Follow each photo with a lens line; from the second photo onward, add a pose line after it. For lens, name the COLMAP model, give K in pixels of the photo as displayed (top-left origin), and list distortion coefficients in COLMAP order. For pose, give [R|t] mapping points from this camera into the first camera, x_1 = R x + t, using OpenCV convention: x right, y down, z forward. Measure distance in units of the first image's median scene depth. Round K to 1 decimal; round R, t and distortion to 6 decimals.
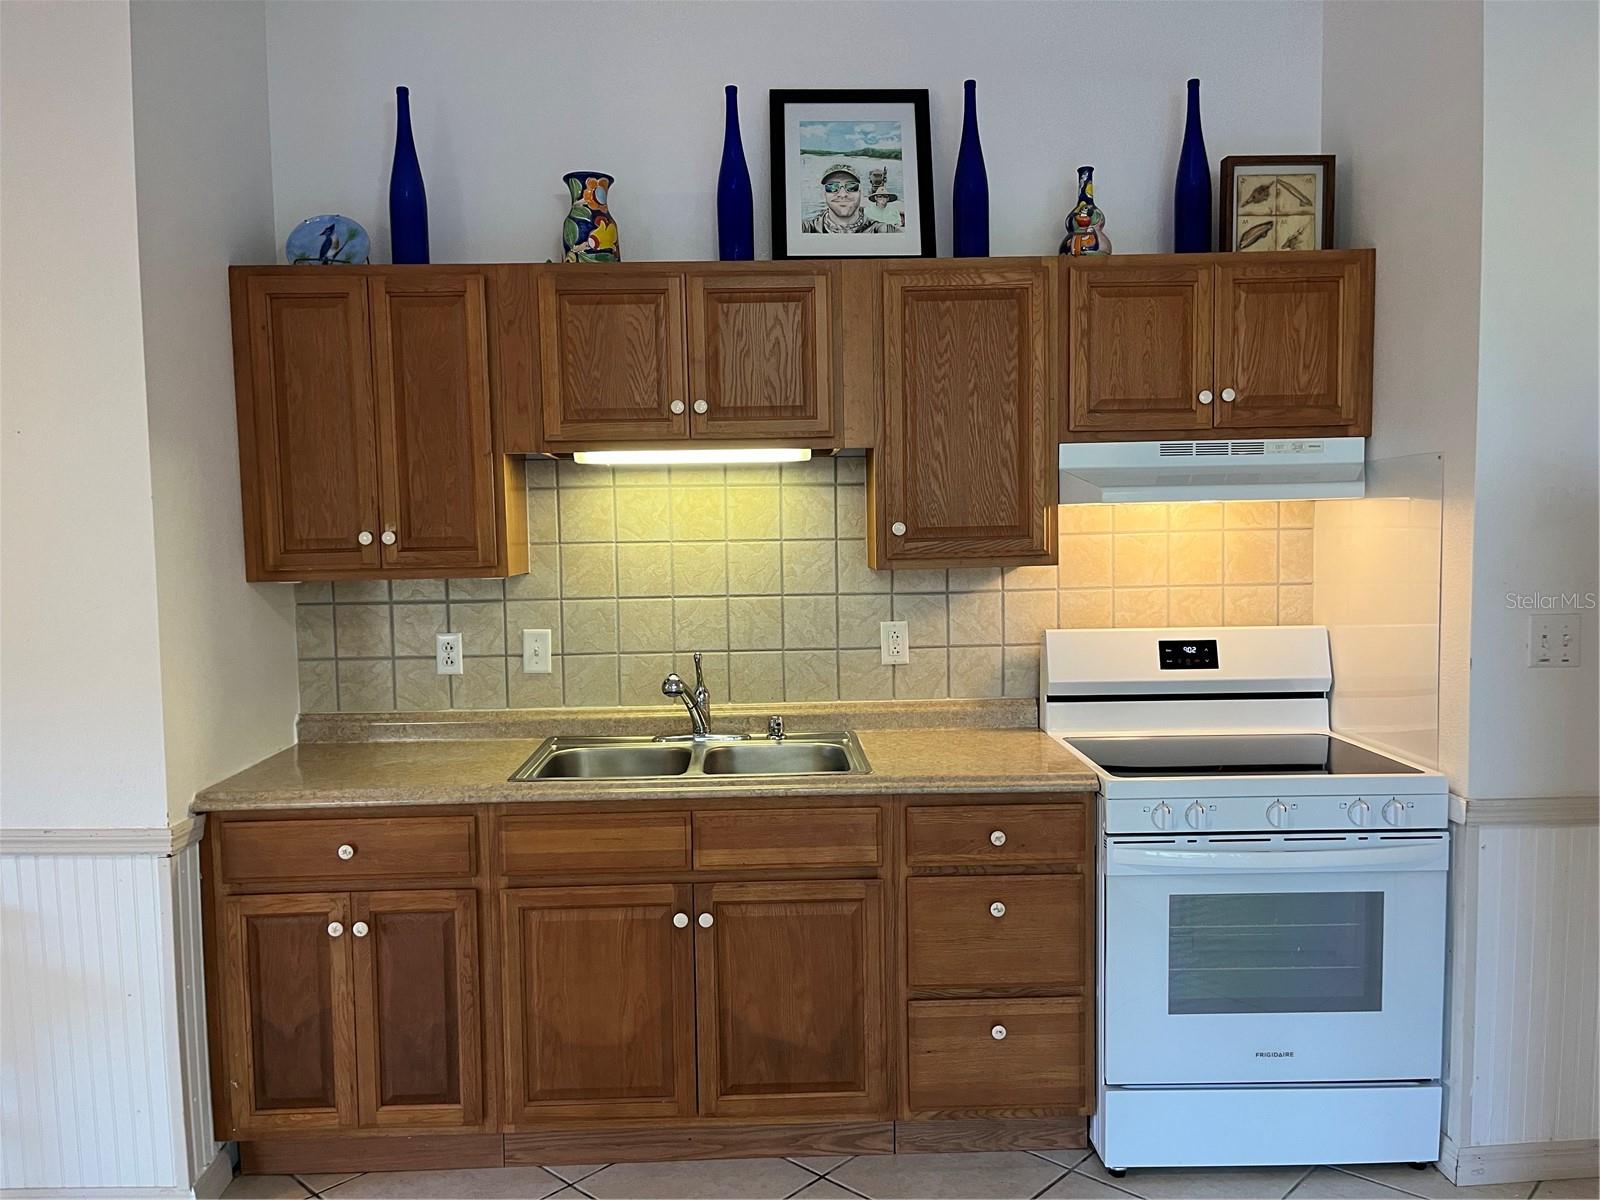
lens RADIAL K [[1219.4, 0, 801.9], [0, 1219.4, 600.2], [0, 0, 1]] dist [0.012664, -0.023220]
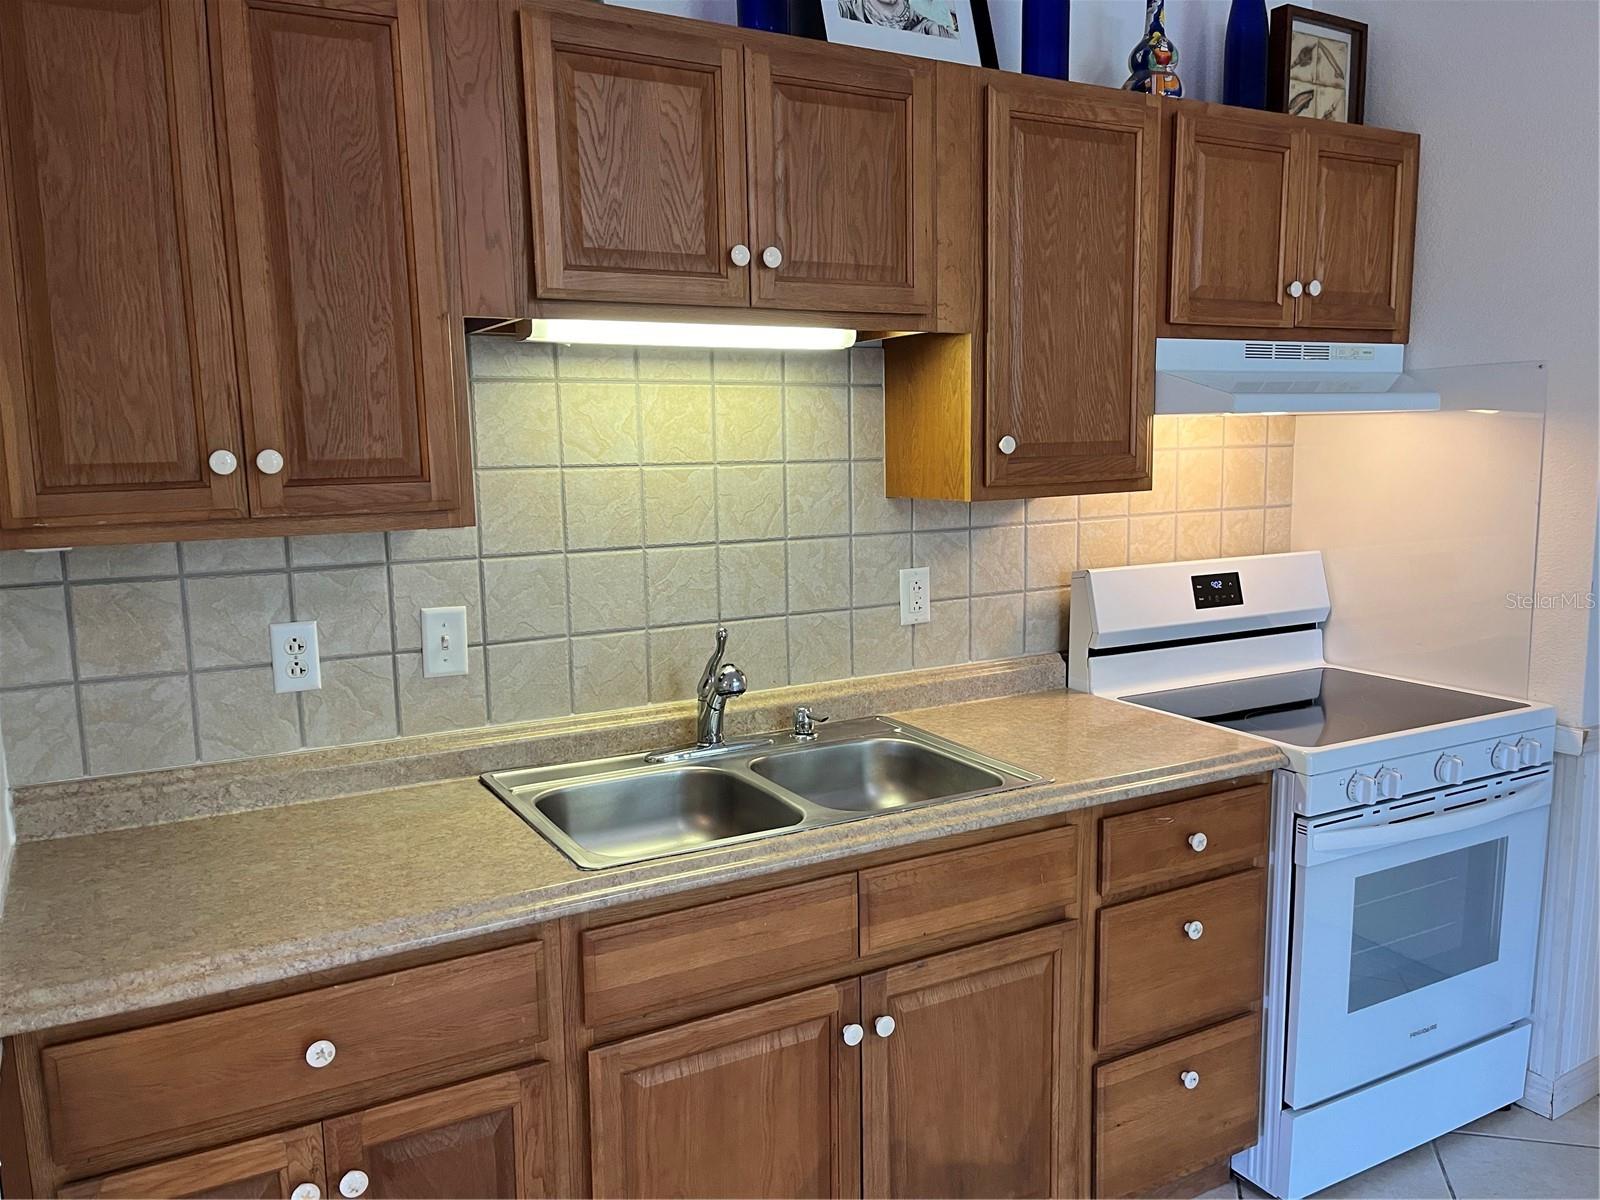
lens RADIAL K [[1219.4, 0, 803.3], [0, 1219.4, 607.7], [0, 0, 1]] dist [0.012664, -0.023220]
pose [[0.883960, -0.061770, 0.463465, -0.379372], [0.029387, 0.996615, 0.076779, -0.020518], [-0.466639, -0.054249, 0.882783, 0.395171]]
